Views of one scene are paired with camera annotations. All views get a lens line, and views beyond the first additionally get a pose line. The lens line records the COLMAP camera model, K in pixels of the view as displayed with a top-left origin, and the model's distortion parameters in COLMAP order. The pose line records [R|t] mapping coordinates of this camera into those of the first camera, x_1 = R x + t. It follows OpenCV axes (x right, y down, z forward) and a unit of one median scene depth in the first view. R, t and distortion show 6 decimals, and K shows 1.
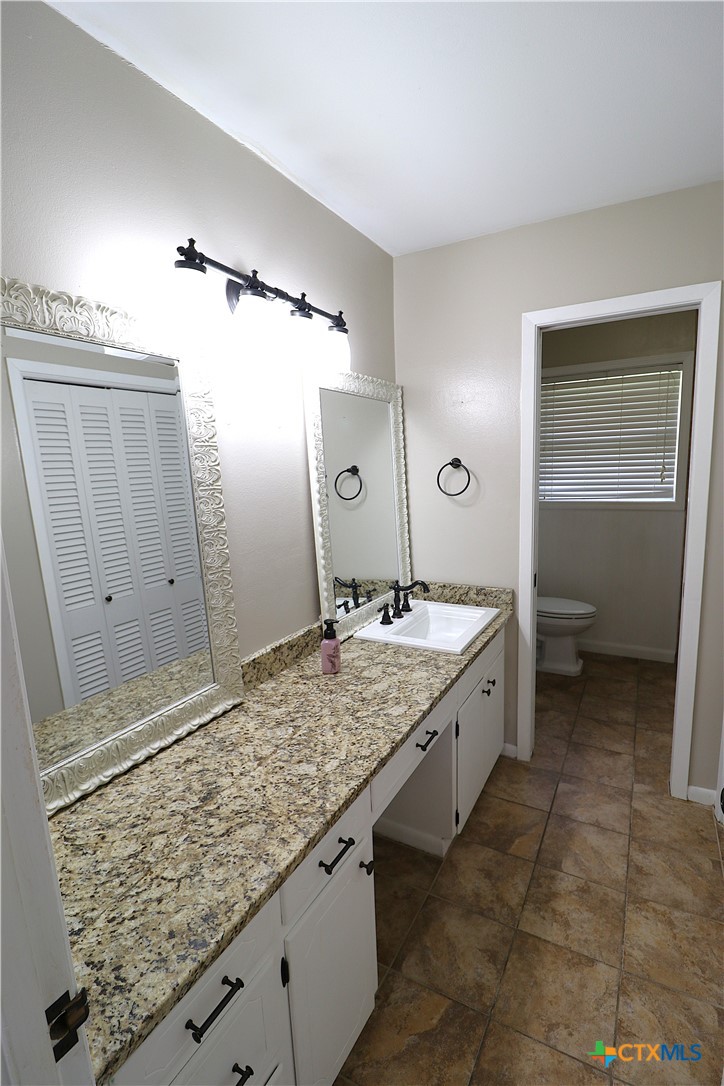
lens RADIAL K [[502.8, 0, 360.6], [0, 502.8, 547.0], [0, 0, 1]] dist [-0.009080, -0.000730]
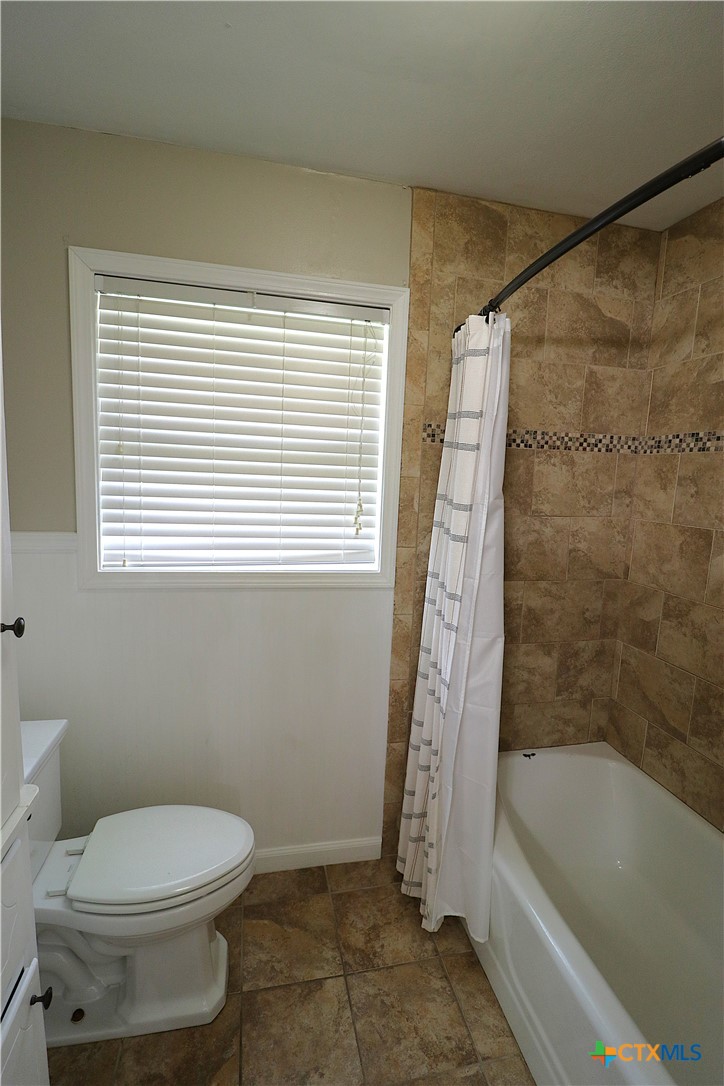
lens RADIAL K [[502.8, 0, 359.9], [0, 502.8, 546.5], [0, 0, 1]] dist [-0.009080, -0.000730]
pose [[0.746769, -0.024570, 0.664629, 0.256935], [0.038091, 0.999257, -0.005859, -0.114845], [-0.663992, 0.029692, 0.747150, 0.609161]]
